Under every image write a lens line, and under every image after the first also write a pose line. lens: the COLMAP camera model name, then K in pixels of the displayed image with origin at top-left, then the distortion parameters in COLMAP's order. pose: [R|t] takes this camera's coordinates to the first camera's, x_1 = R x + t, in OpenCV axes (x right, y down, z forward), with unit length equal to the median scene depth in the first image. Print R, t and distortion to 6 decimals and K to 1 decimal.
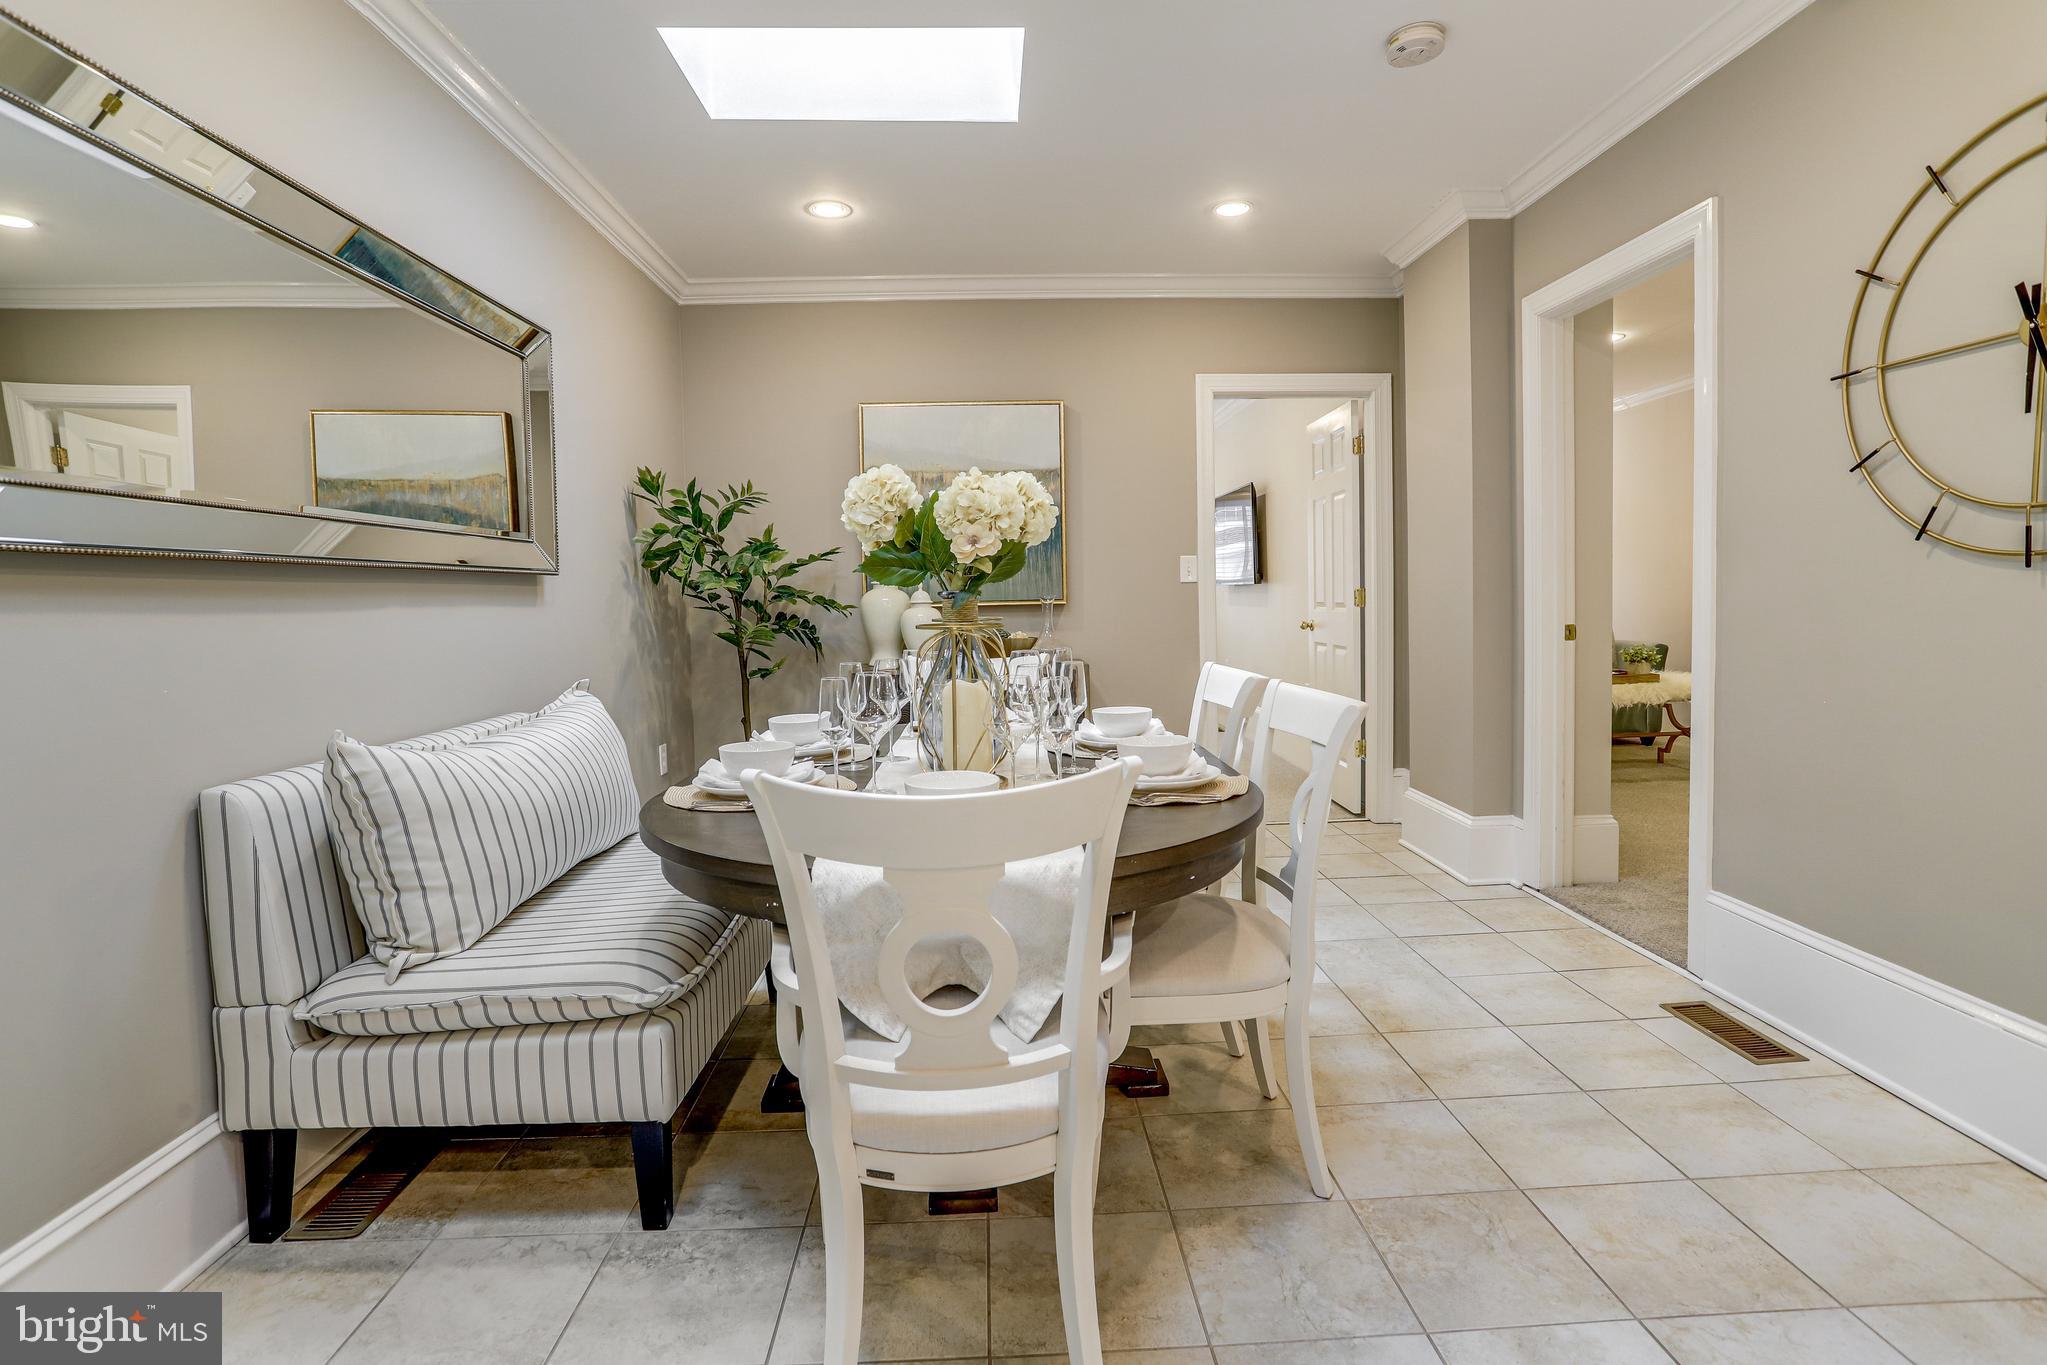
lens RADIAL K [[1010.0, 0, 1029.0], [0, 1010.0, 649.7], [0, 0, 1]] dist [-0.076045, 0.047105]
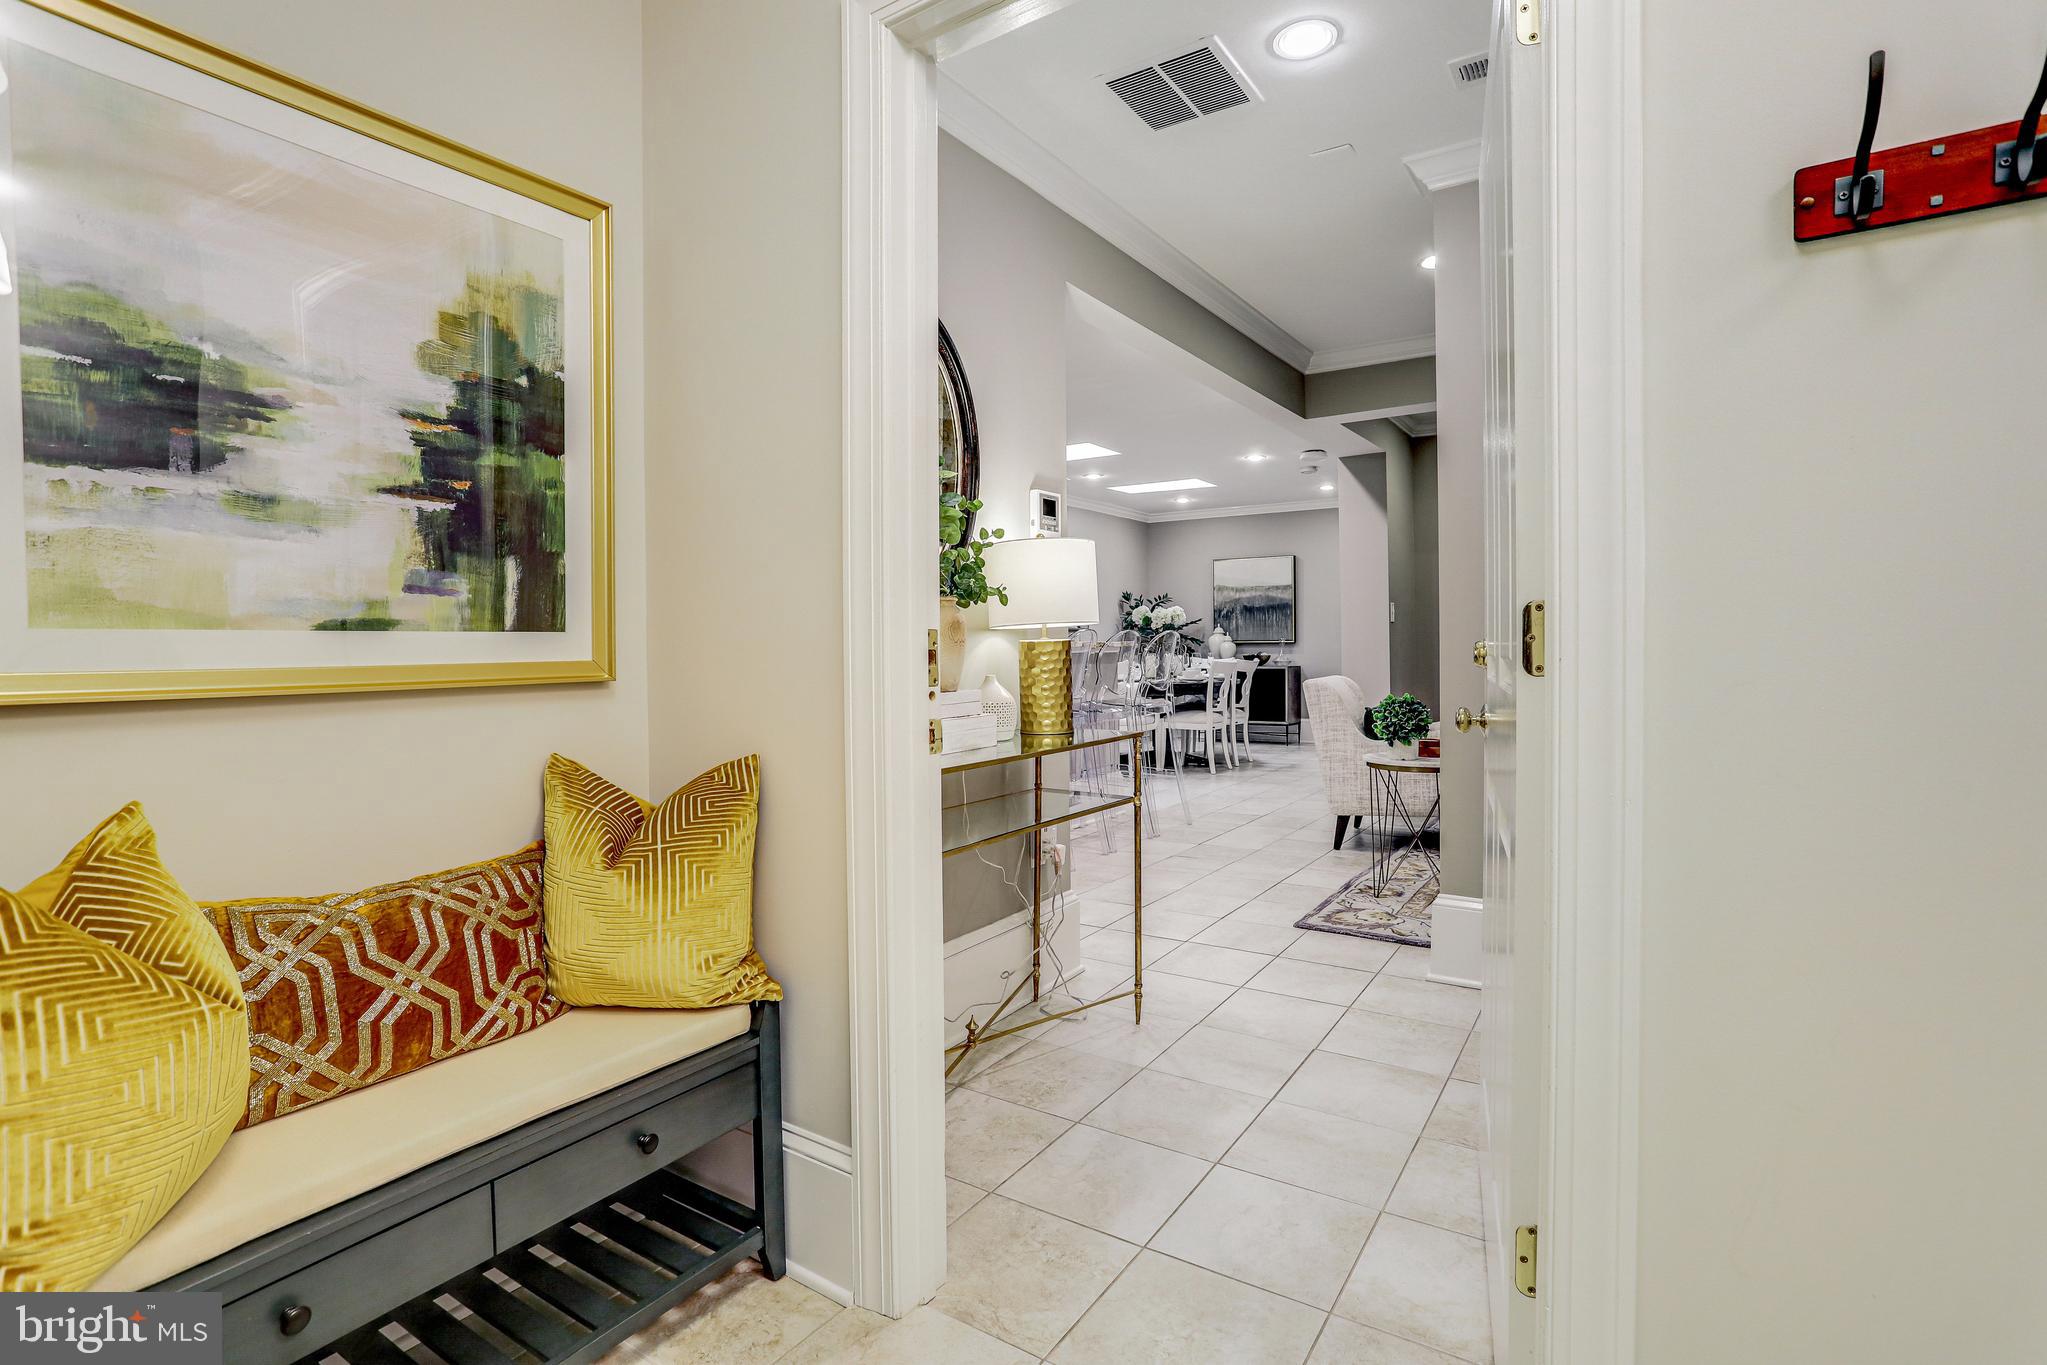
lens RADIAL K [[1010.0, 0, 1029.0], [0, 1010.0, 649.7], [0, 0, 1]] dist [-0.076045, 0.047105]
pose [[0.816083, 0.014244, -0.577759, 1.041551], [-0.039129, 0.998764, -0.030647, 0.080362], [0.576609, 0.047618, 0.815632, -1.473844]]
